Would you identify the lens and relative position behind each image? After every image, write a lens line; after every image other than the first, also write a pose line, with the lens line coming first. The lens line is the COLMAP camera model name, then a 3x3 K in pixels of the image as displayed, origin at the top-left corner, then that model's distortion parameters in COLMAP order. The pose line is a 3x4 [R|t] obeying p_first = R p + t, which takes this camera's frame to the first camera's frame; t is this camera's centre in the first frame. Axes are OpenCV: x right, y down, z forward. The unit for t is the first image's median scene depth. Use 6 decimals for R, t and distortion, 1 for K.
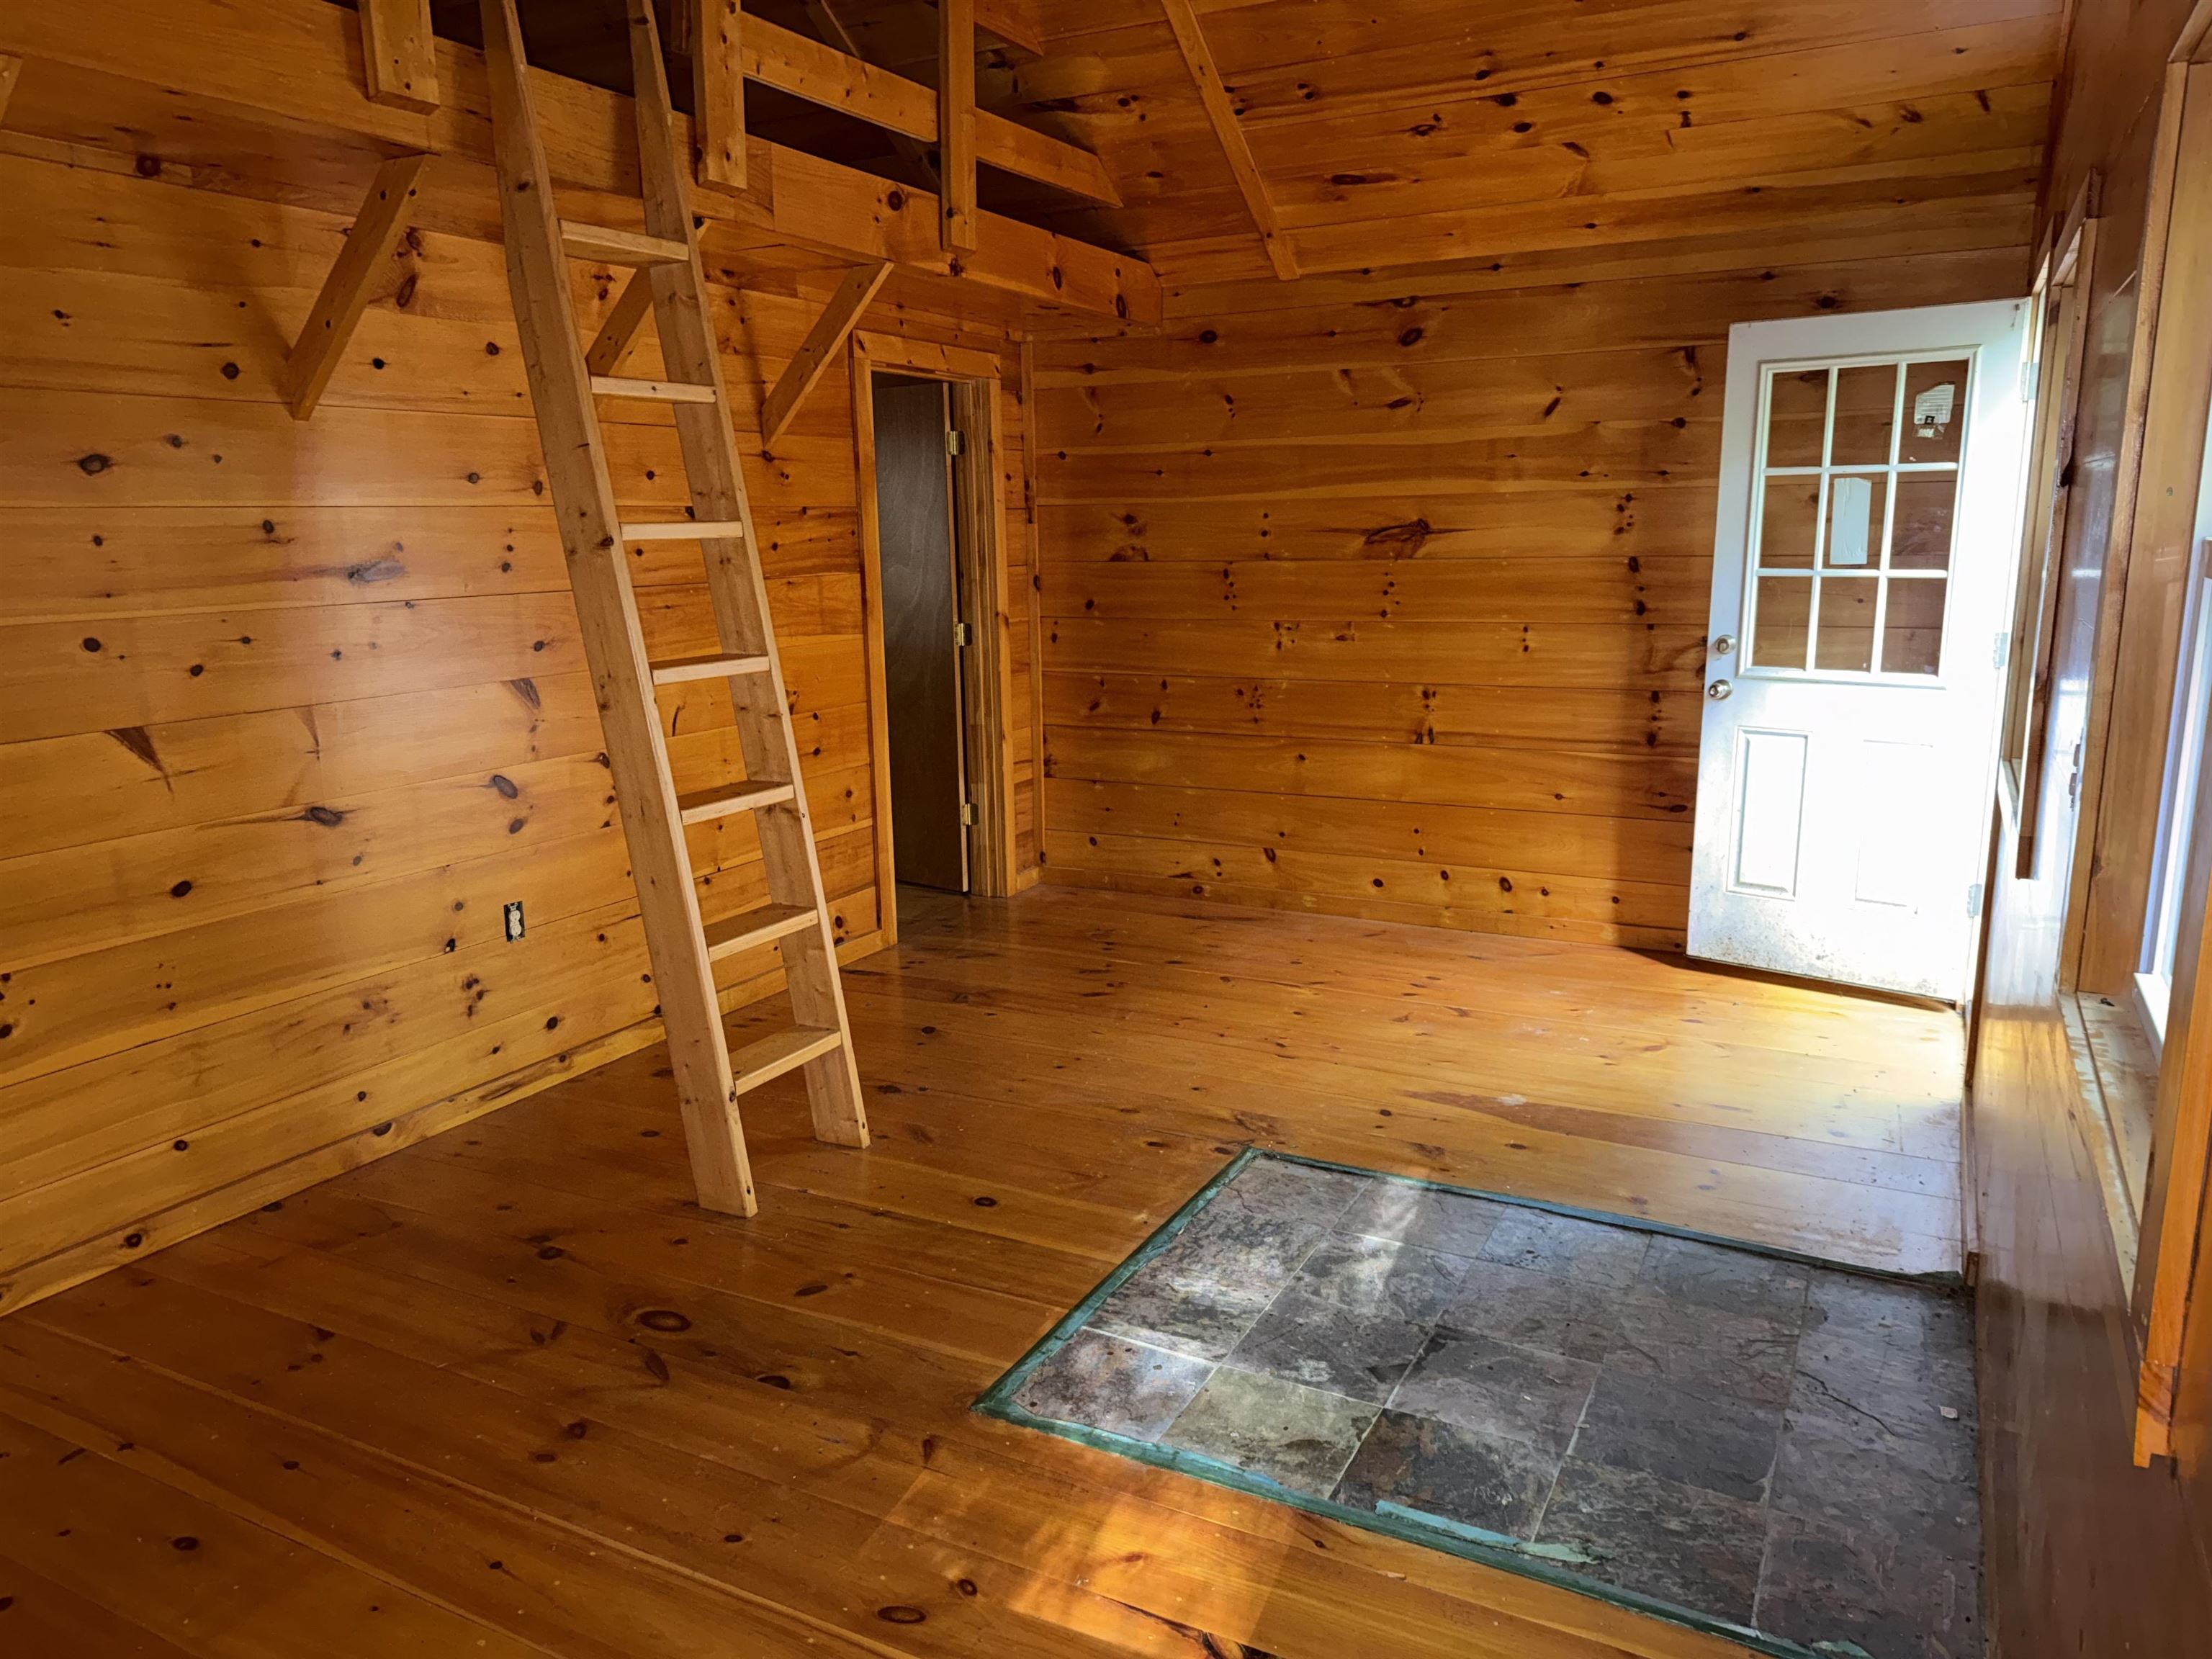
lens RADIAL K [[1540.9, 0, 1095.4], [0, 1540.9, 833.4], [0, 0, 1]] dist [0.061235, -0.087712]
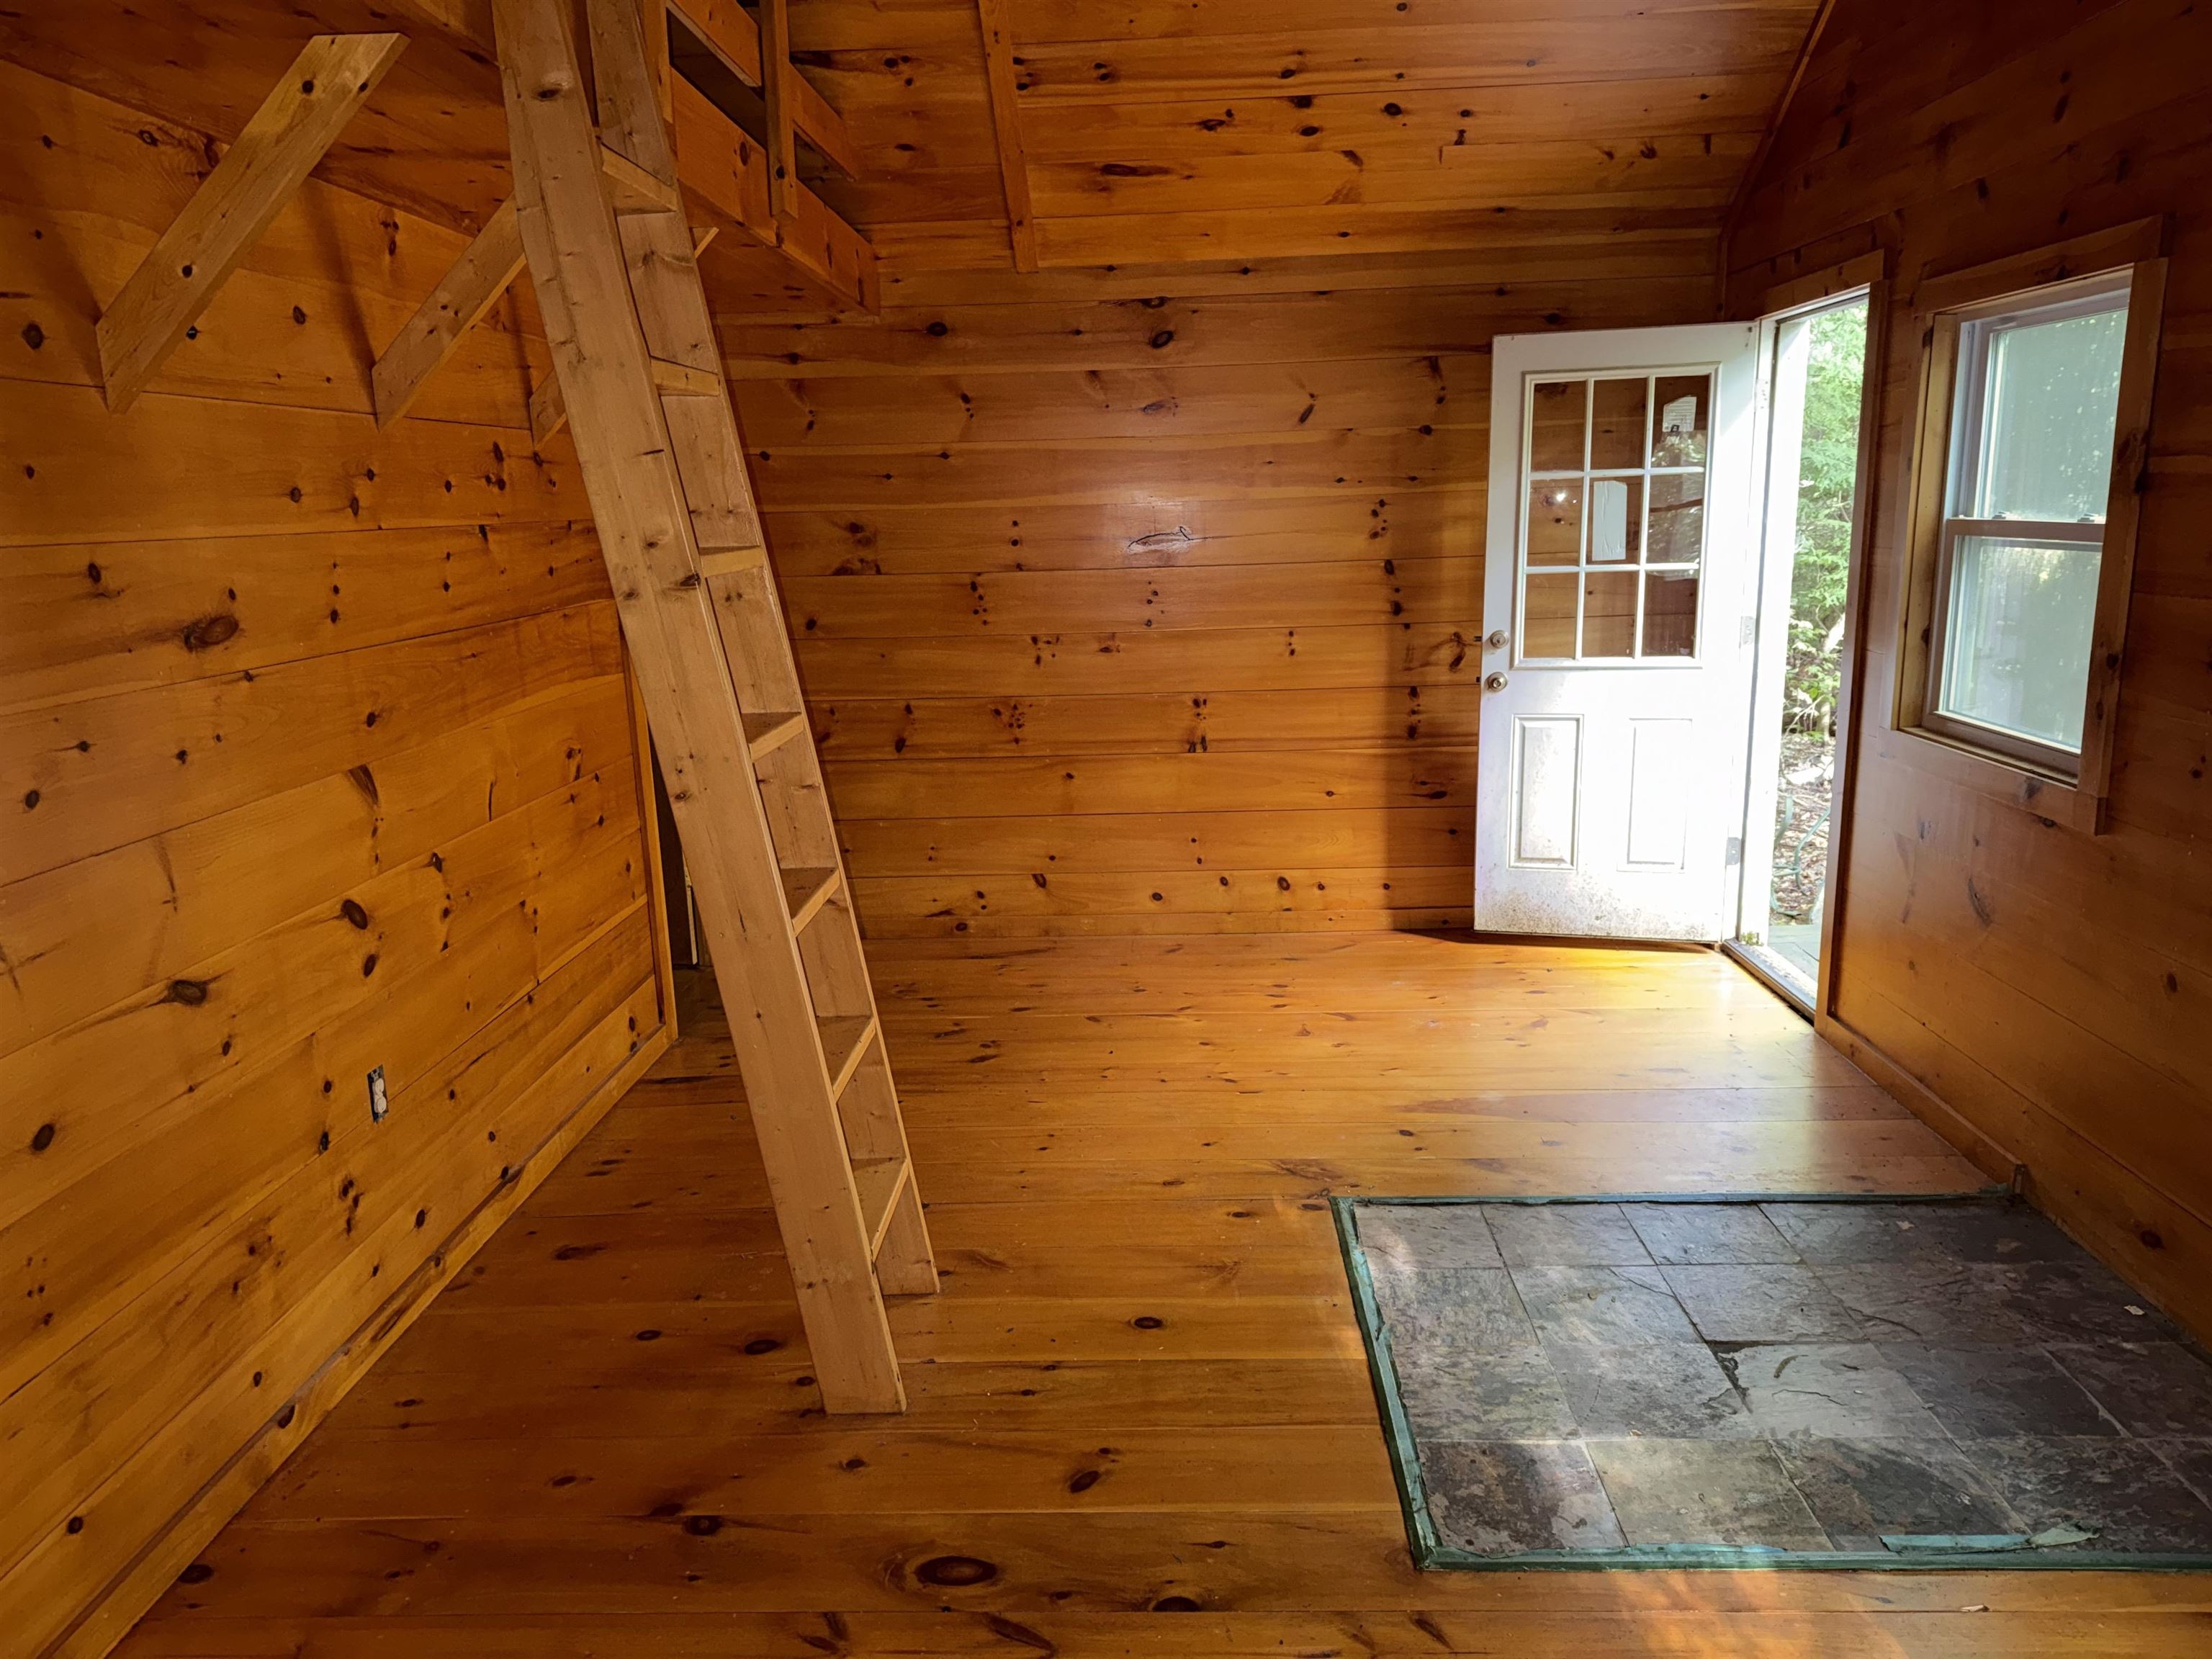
lens RADIAL K [[1540.9, 0, 1095.7], [0, 1540.9, 844.9], [0, 0, 1]] dist [0.061235, -0.087712]
pose [[0.901264, -0.104494, 0.420480, -0.320916], [0.100882, 0.994419, 0.030891, -0.043371], [-0.421361, 0.014578, 0.906776, 0.160673]]
